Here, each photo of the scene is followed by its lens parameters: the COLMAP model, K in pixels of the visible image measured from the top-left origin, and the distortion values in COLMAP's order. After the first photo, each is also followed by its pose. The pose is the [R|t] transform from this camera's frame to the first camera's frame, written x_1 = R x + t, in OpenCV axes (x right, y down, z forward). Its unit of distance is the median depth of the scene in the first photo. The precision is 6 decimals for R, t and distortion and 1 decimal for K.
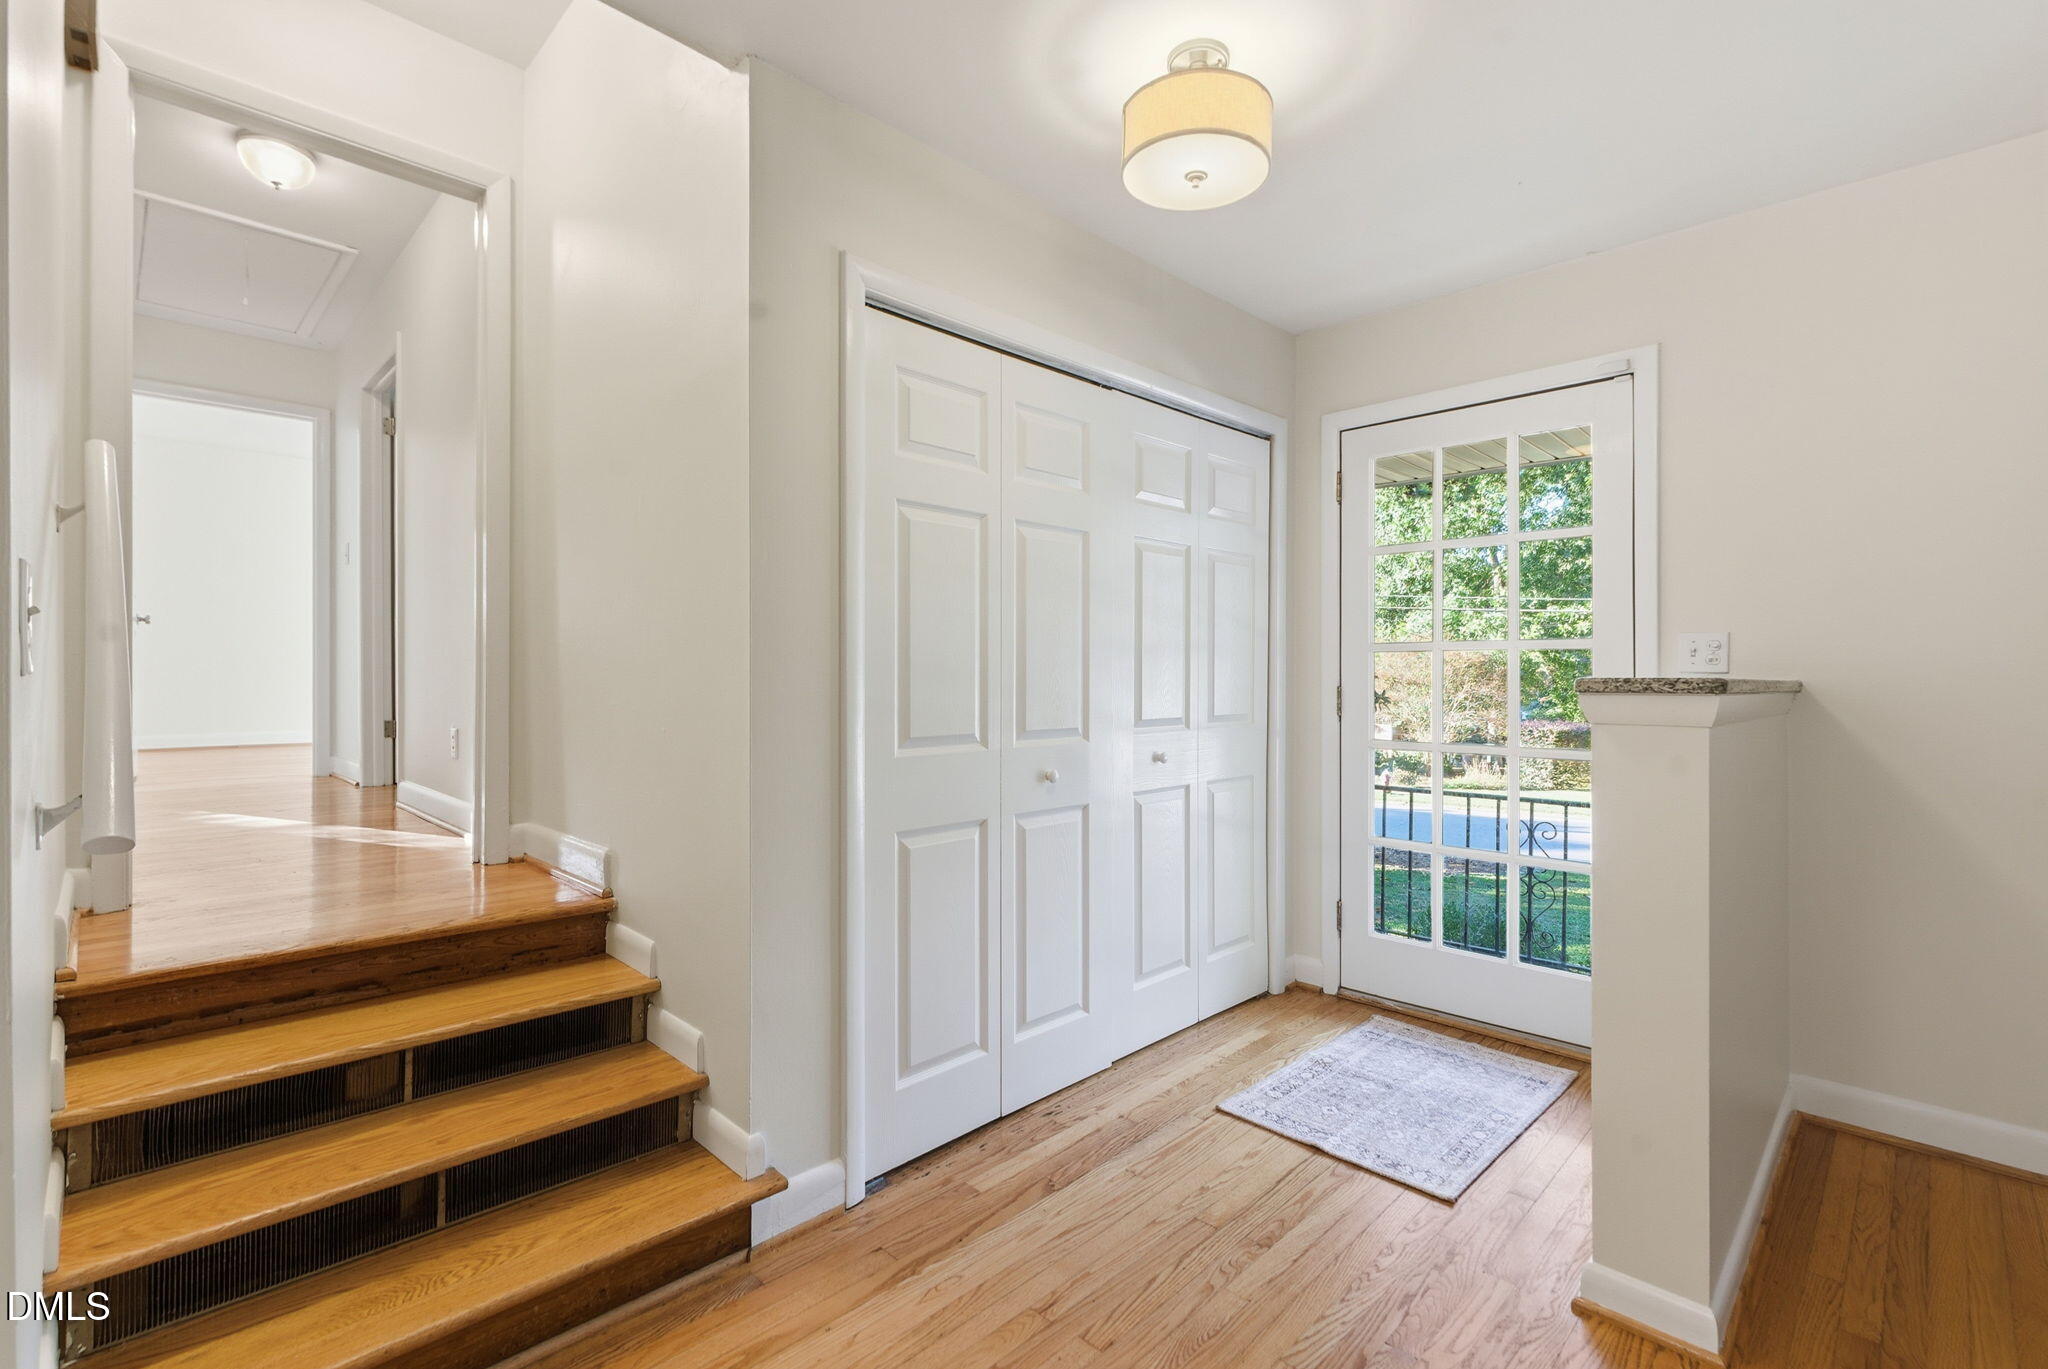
lens RADIAL K [[931.6, 0, 1025.0], [0, 931.6, 687.0], [0, 0, 1]] dist [0.001432, -0.000765]
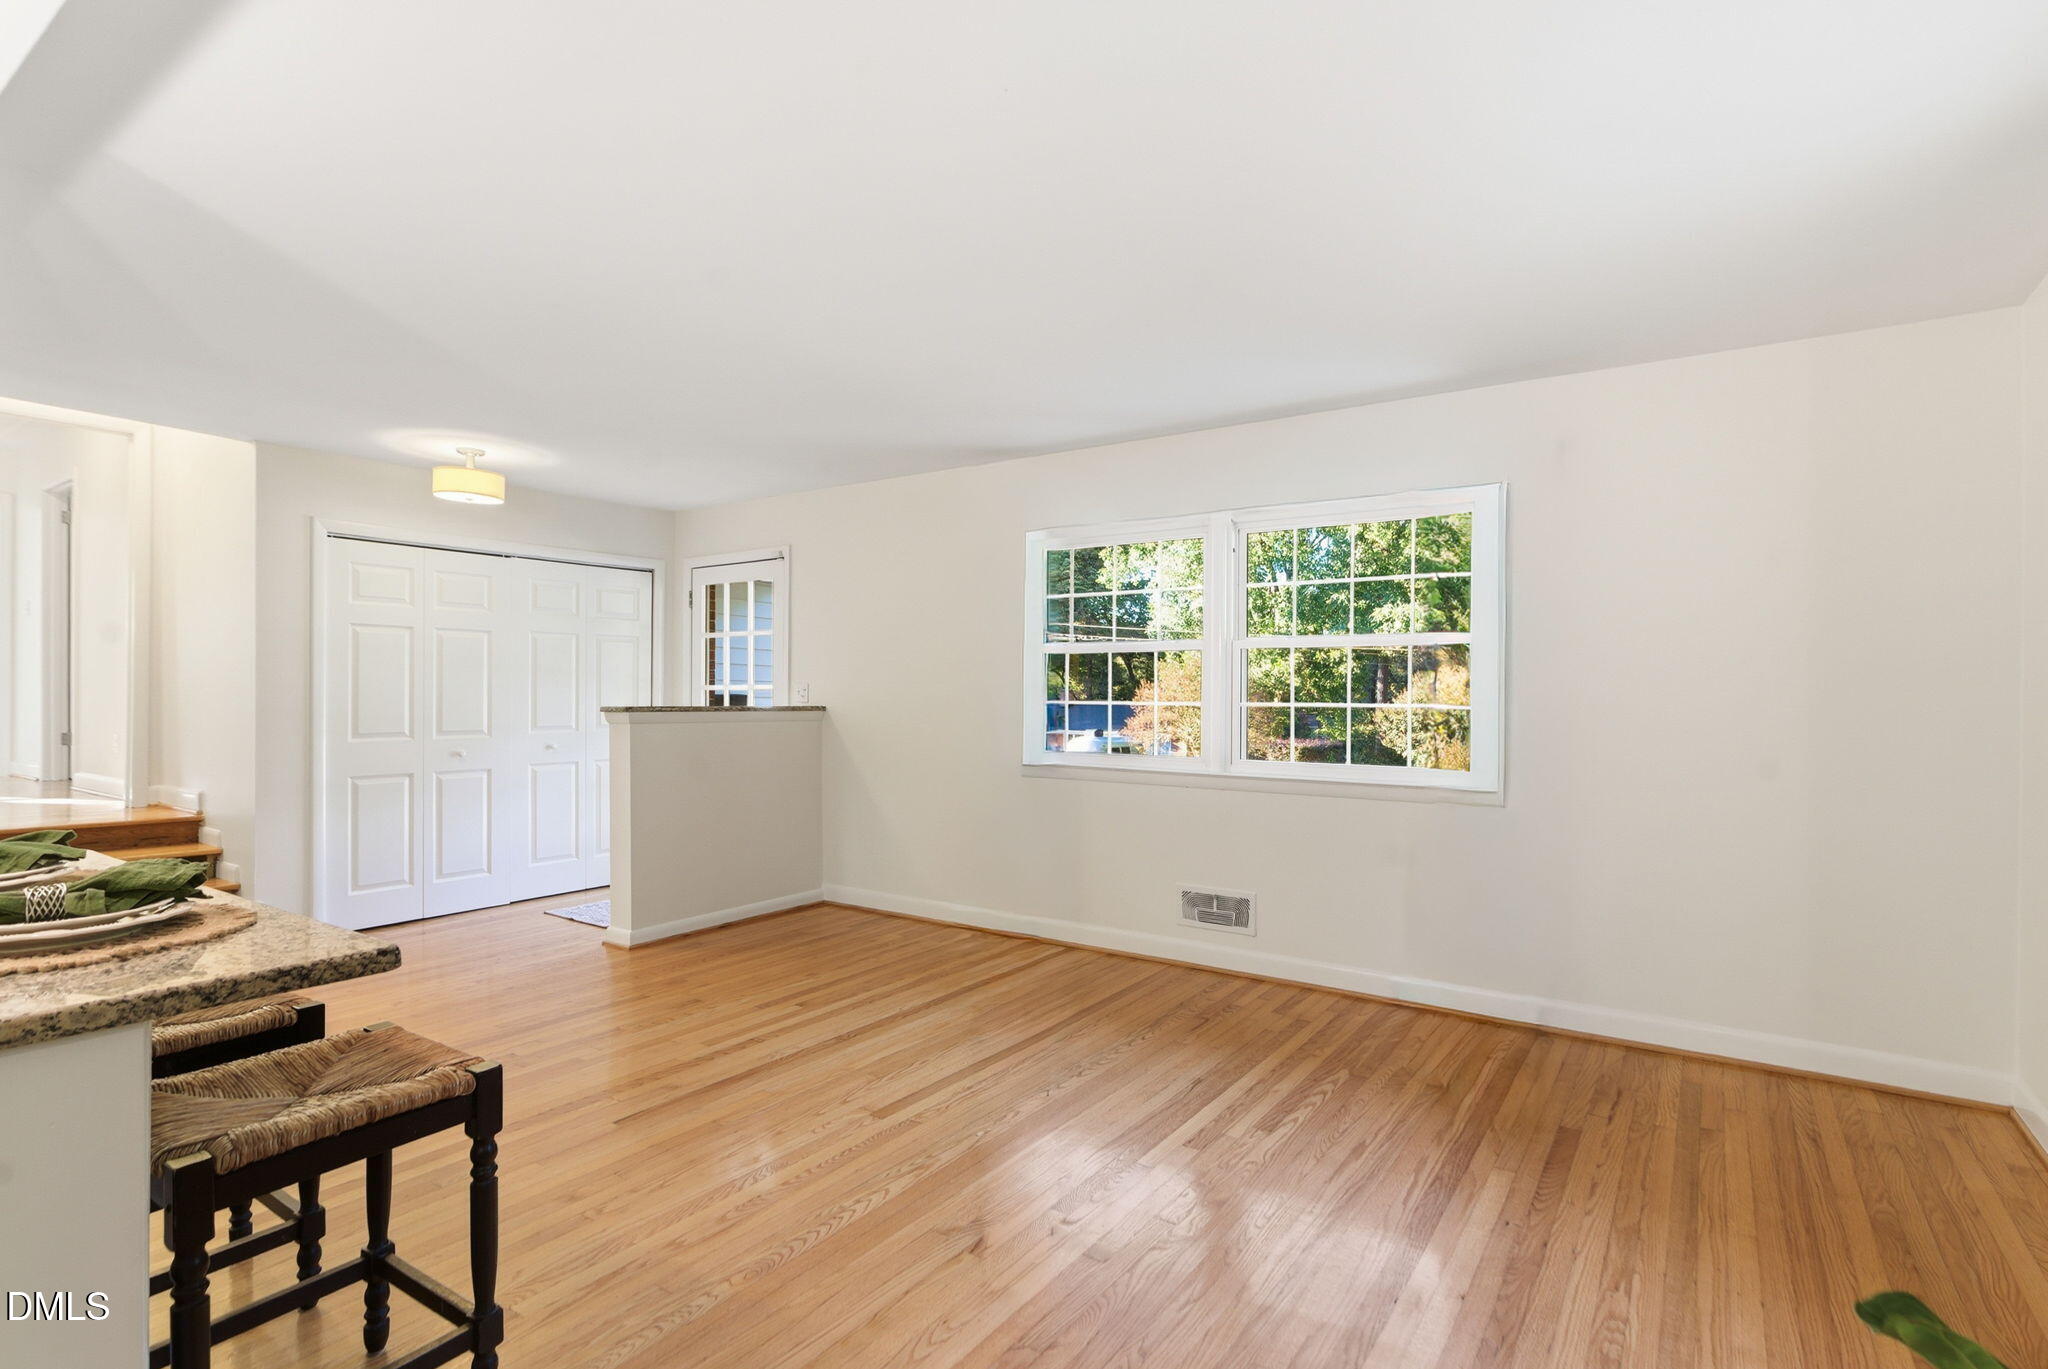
lens RADIAL K [[931.6, 0, 1031.5], [0, 931.6, 702.9], [0, 0, 1]] dist [0.001432, -0.000765]
pose [[0.978111, 0.002264, 0.208073, 0.840444], [-0.001120, 0.999984, -0.005615, -0.004261], [-0.208082, 0.005259, 0.978097, -1.266632]]
